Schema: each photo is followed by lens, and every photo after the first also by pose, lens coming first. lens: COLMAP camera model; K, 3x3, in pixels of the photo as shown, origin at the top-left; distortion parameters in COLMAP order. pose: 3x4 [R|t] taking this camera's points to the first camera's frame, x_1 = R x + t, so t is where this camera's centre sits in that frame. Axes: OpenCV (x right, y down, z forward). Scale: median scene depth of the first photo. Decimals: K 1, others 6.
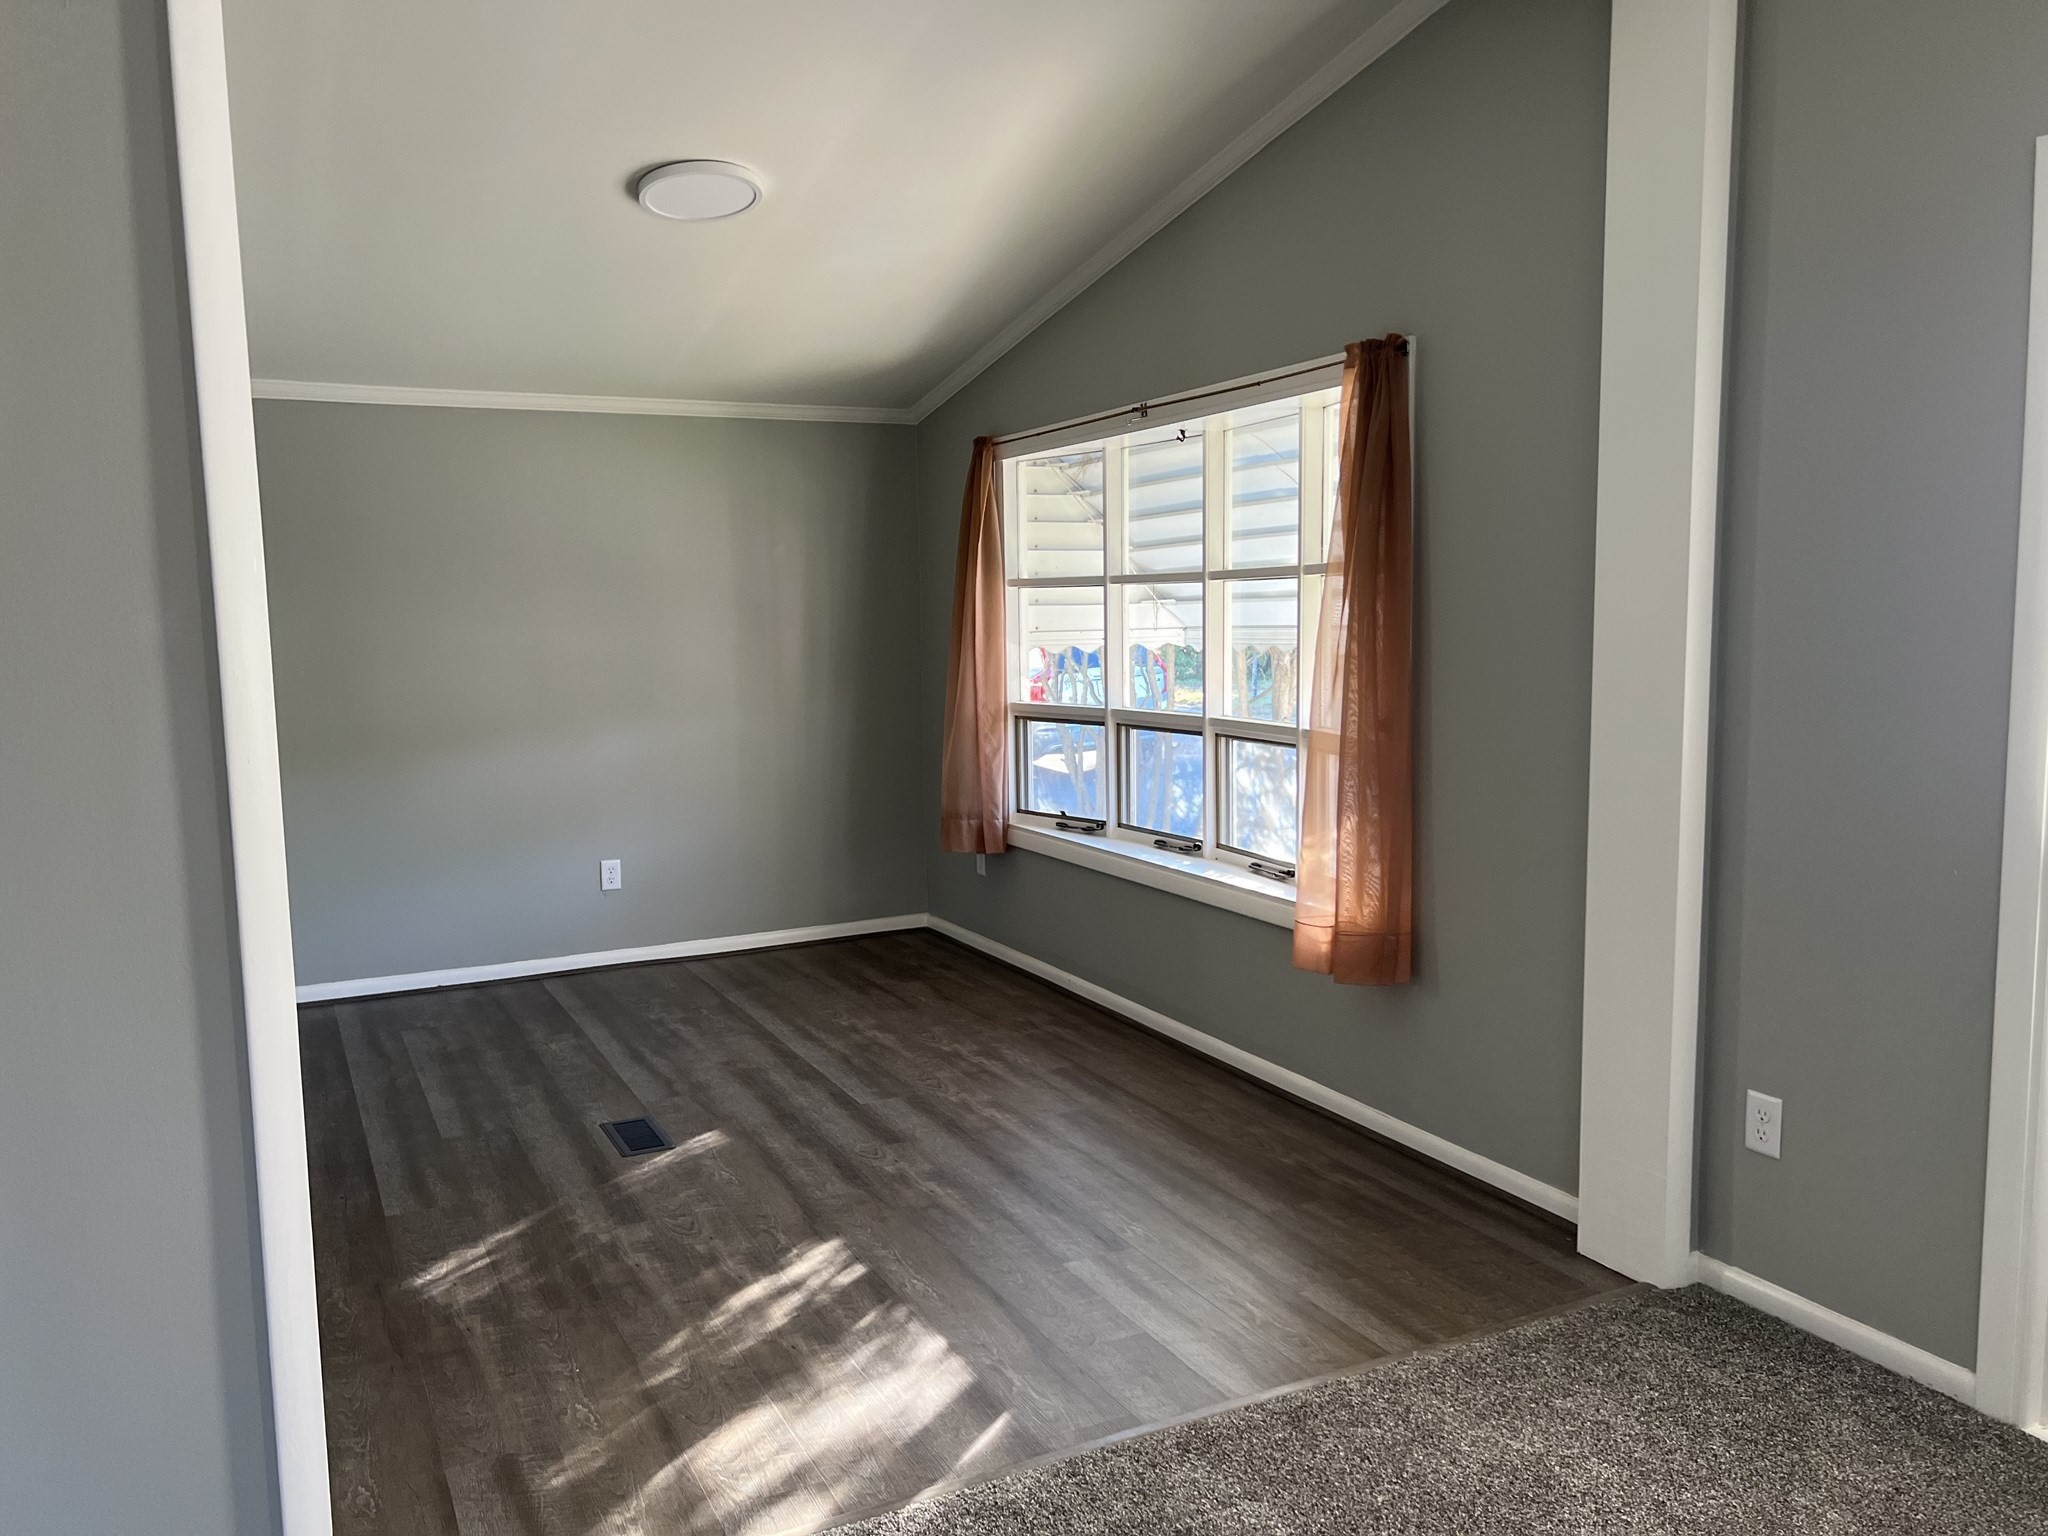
lens RADIAL K [[1564.7, 0, 1024.0], [0, 1564.7, 768.0], [0, 0, 1]] dist [0.093242, -0.105070]
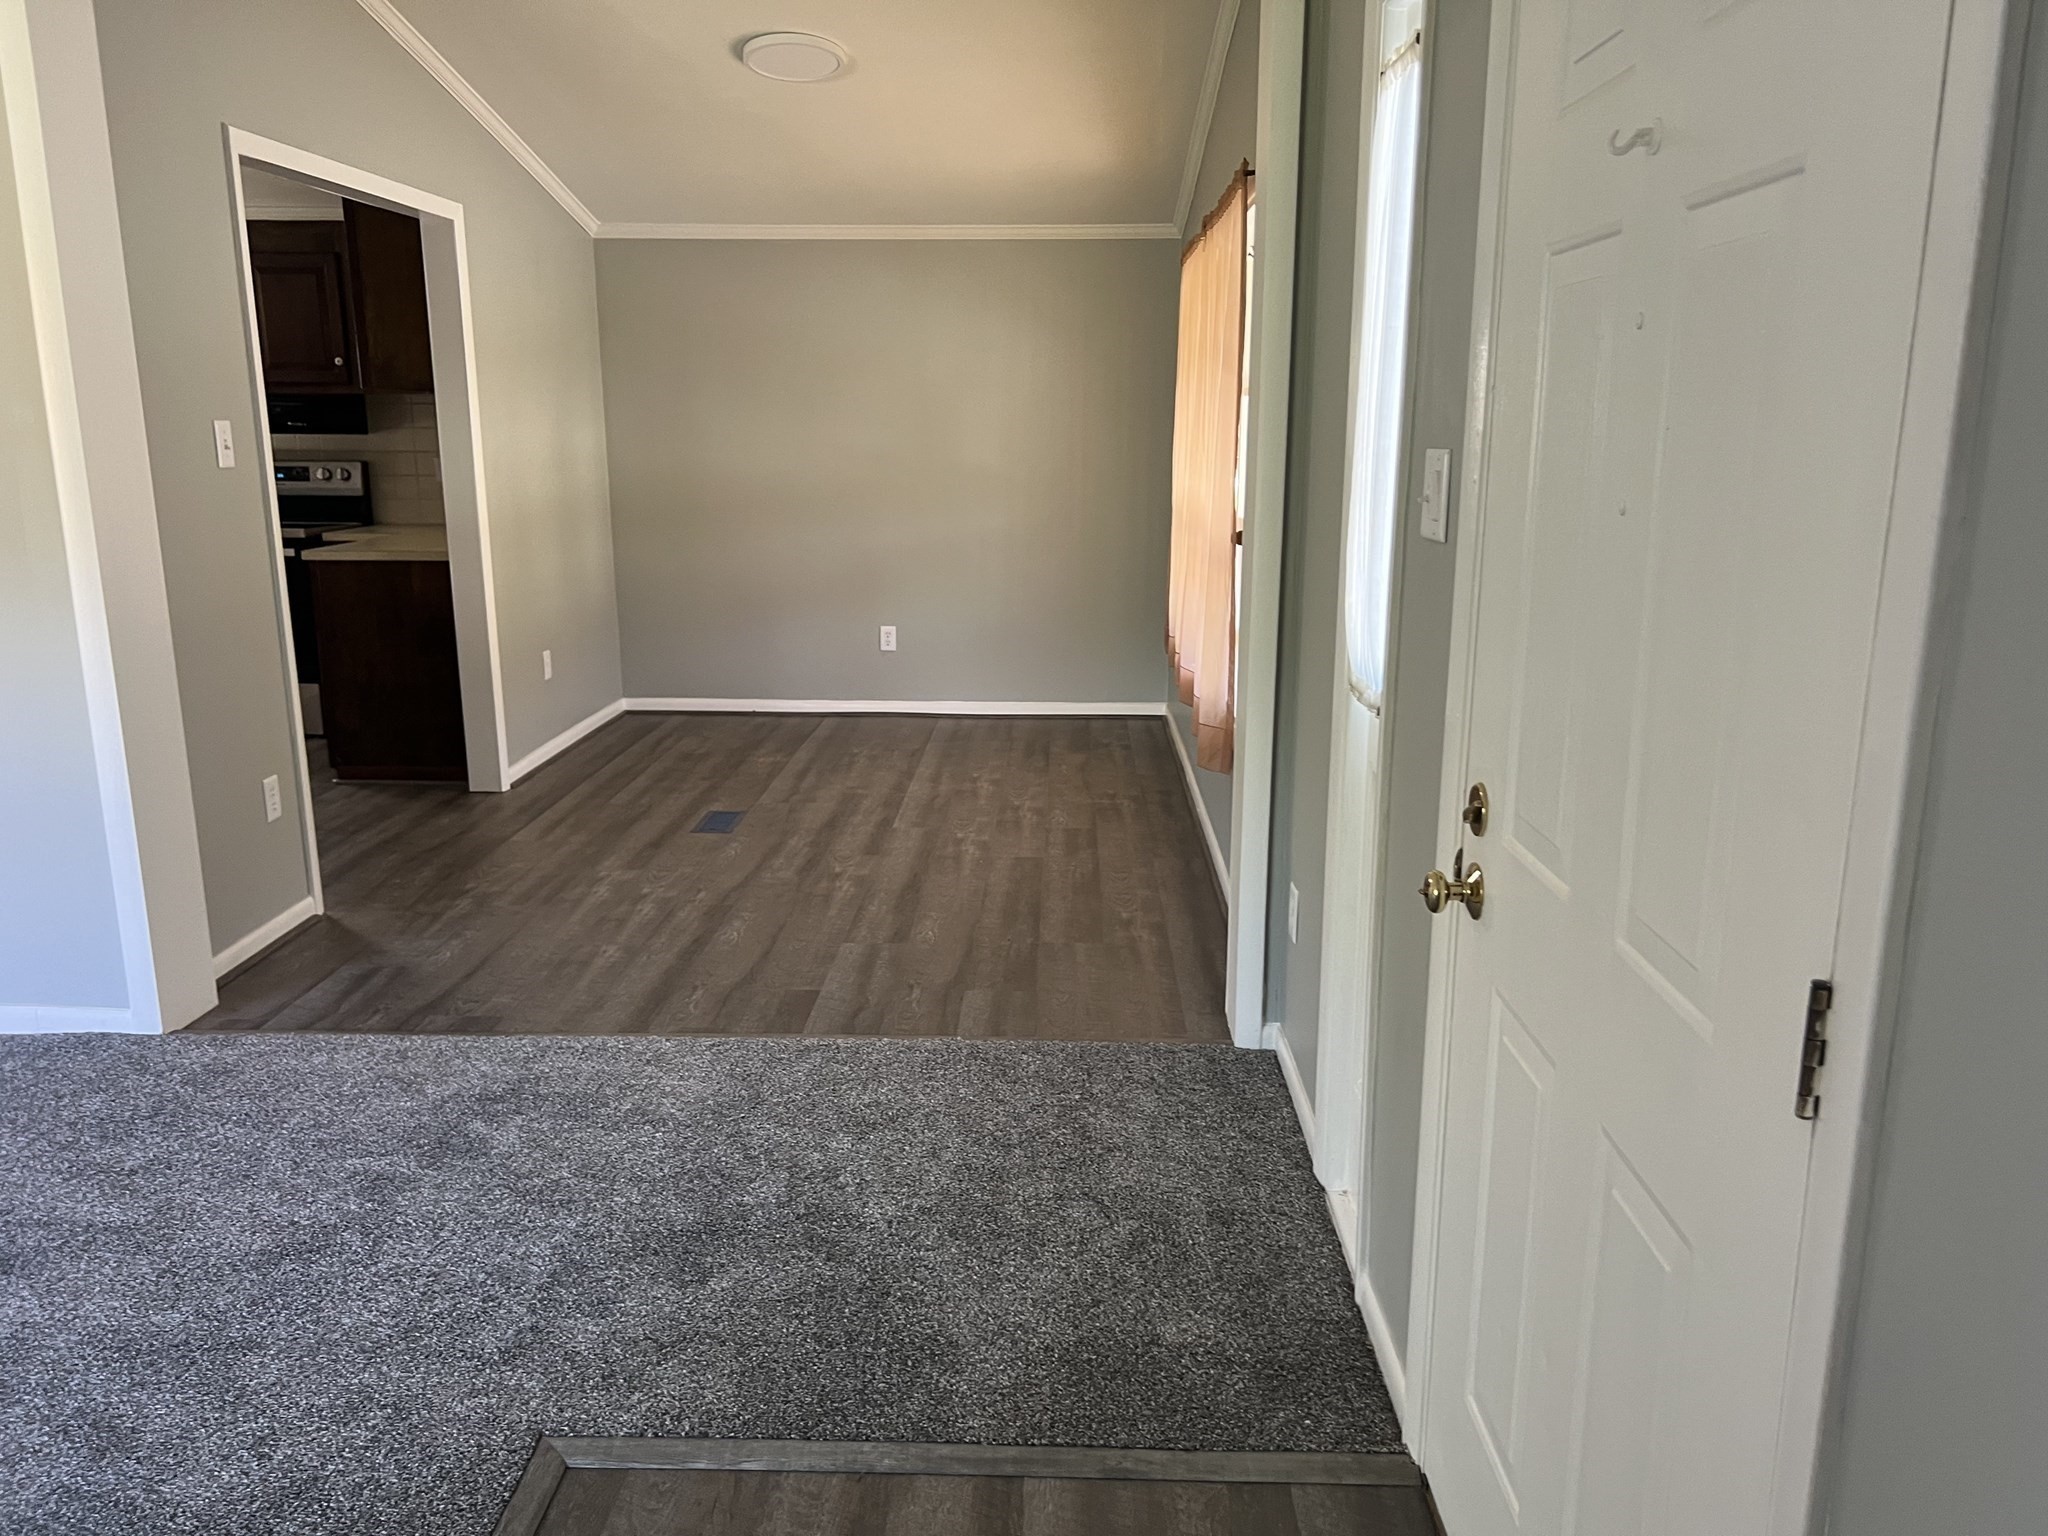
lens RADIAL K [[1564.7, 0, 1024.0], [0, 1564.7, 768.0], [0, 0, 1]] dist [0.093242, -0.105070]
pose [[0.882287, 0.124469, -0.453958, 0.566172], [-0.071732, 0.988695, 0.131673, 0.001240], [0.465215, -0.083610, 0.881240, -0.017193]]
